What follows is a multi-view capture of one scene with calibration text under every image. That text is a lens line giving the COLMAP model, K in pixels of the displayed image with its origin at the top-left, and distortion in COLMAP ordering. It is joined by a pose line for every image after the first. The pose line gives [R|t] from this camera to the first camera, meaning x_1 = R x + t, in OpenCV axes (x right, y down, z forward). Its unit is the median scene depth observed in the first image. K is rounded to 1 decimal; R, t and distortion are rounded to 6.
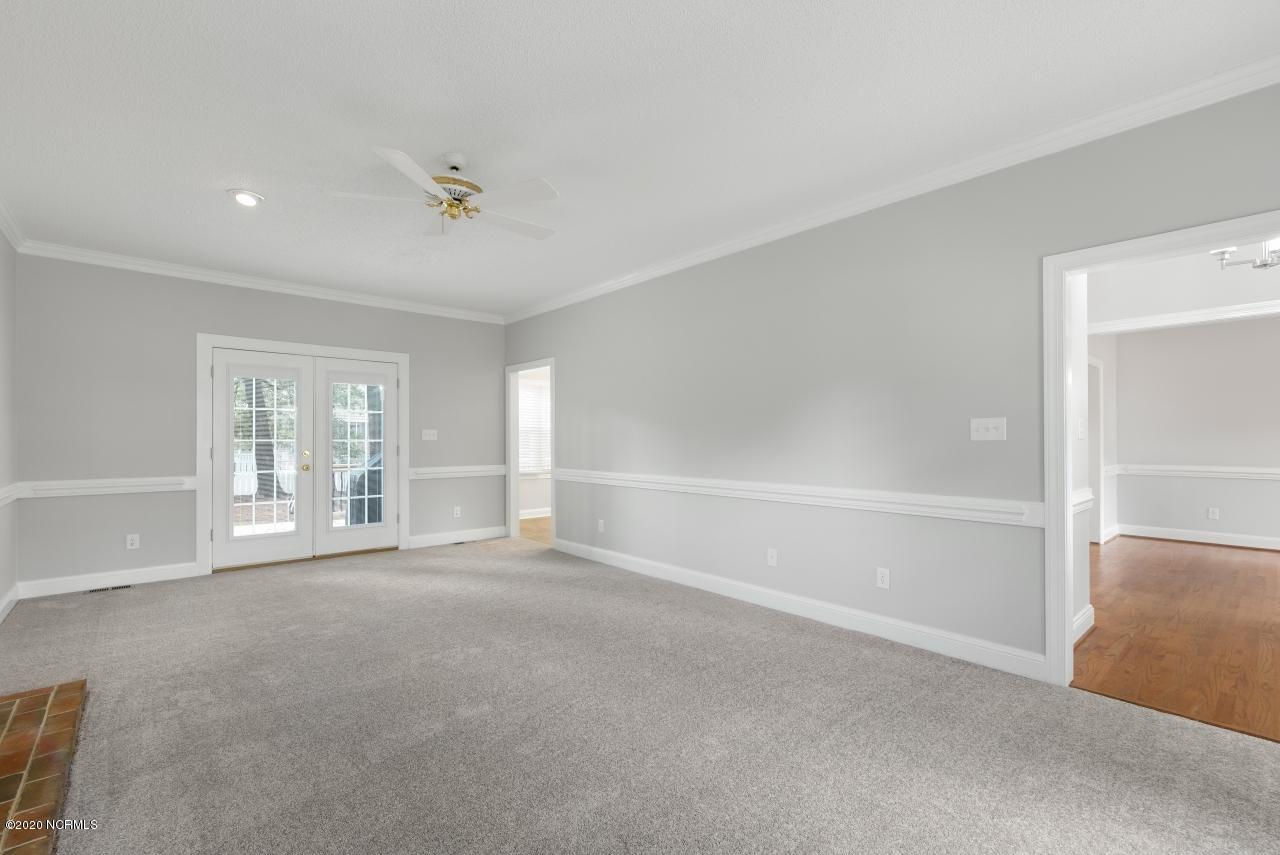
lens RADIAL K [[569.8, 0, 650.8], [0, 569.8, 434.3], [0, 0, 1]] dist [0.001047, 0.000614]
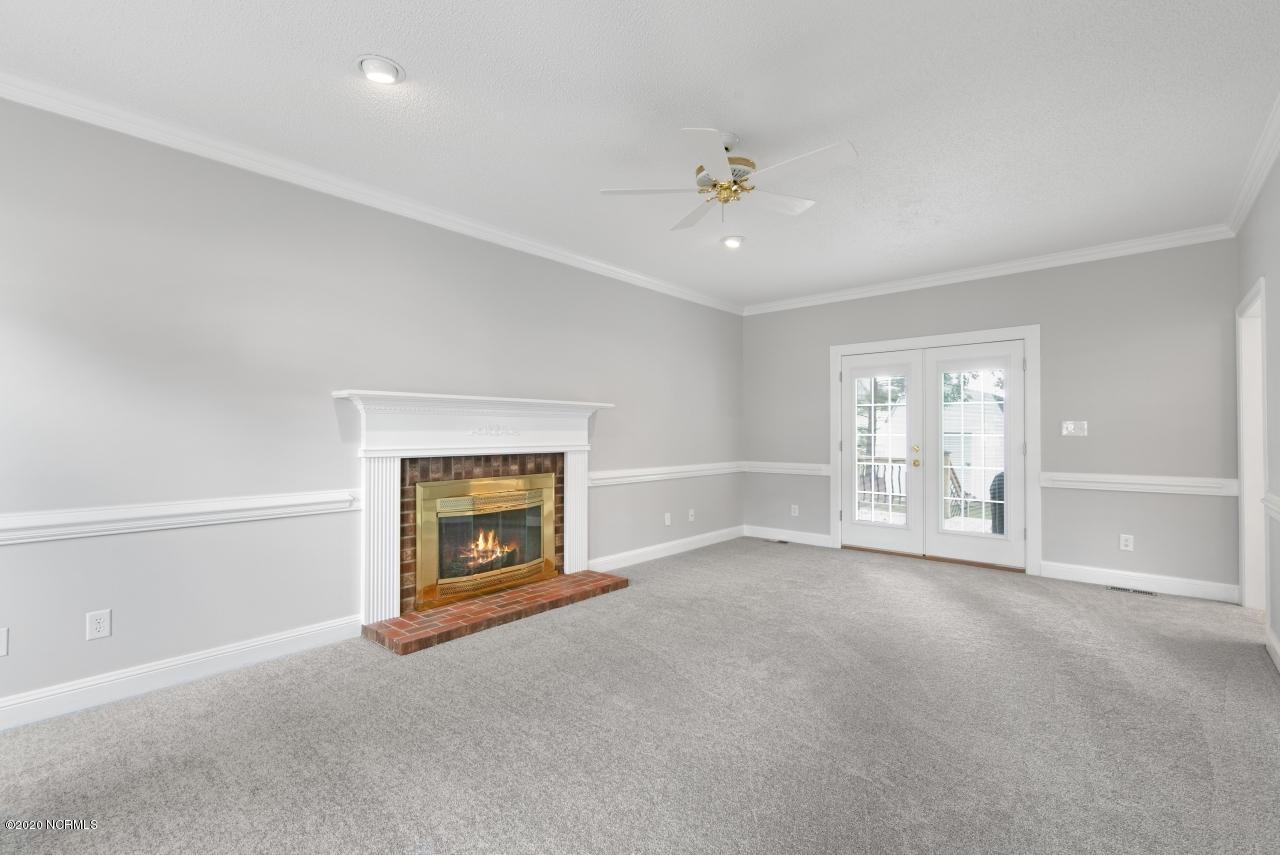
lens RADIAL K [[569.8, 0, 638.7], [0, 569.8, 428.9], [0, 0, 1]] dist [0.001047, 0.000614]
pose [[0.095302, -0.006609, -0.995426, 0.353066], [0.010341, 0.999931, -0.005649, -0.000161], [0.995395, -0.009755, 0.095364, 0.460671]]
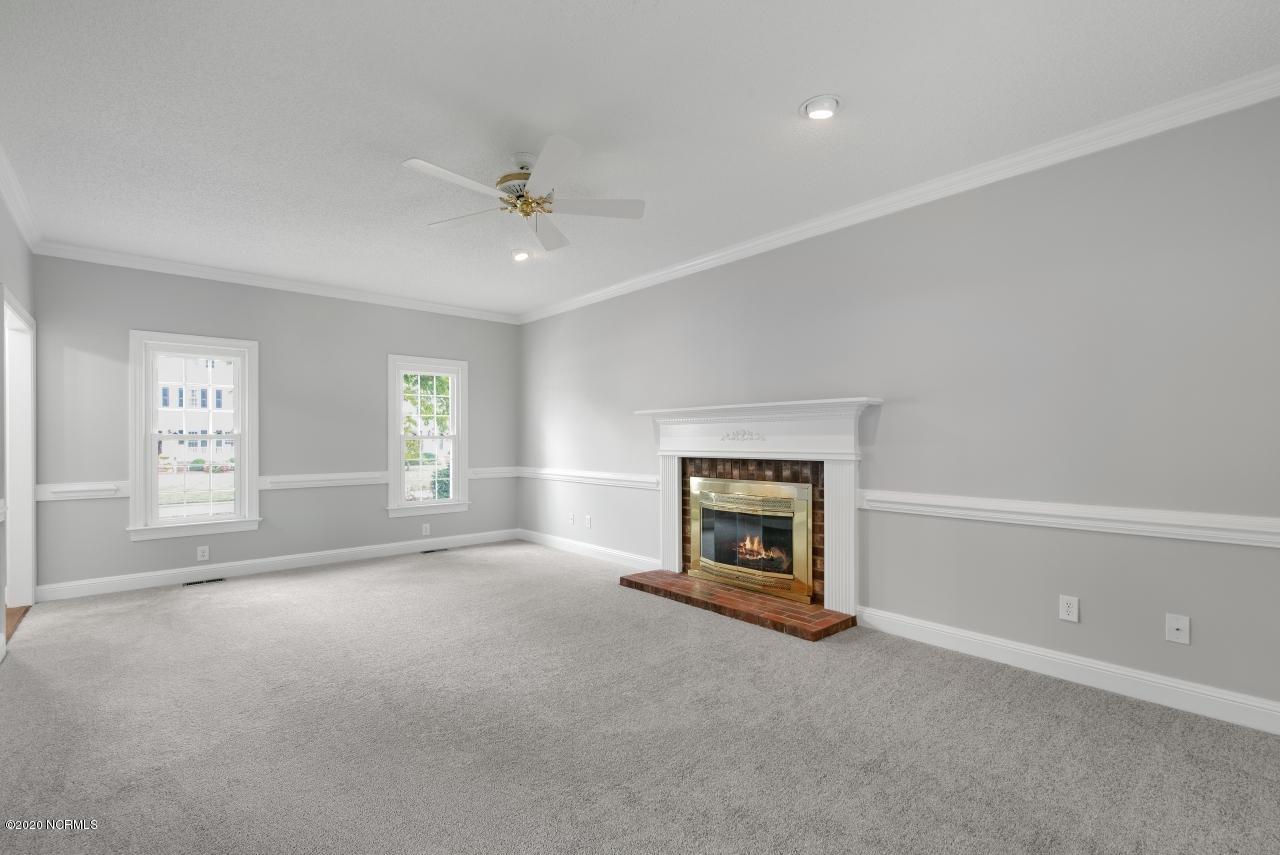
lens RADIAL K [[569.8, 0, 647.4], [0, 569.8, 439.3], [0, 0, 1]] dist [0.001047, 0.000614]
pose [[-0.999829, 0.002257, 0.018359, -0.329905], [0.002074, 0.999948, -0.010009, 0.008931], [-0.018380, -0.009970, -0.999781, 1.177558]]
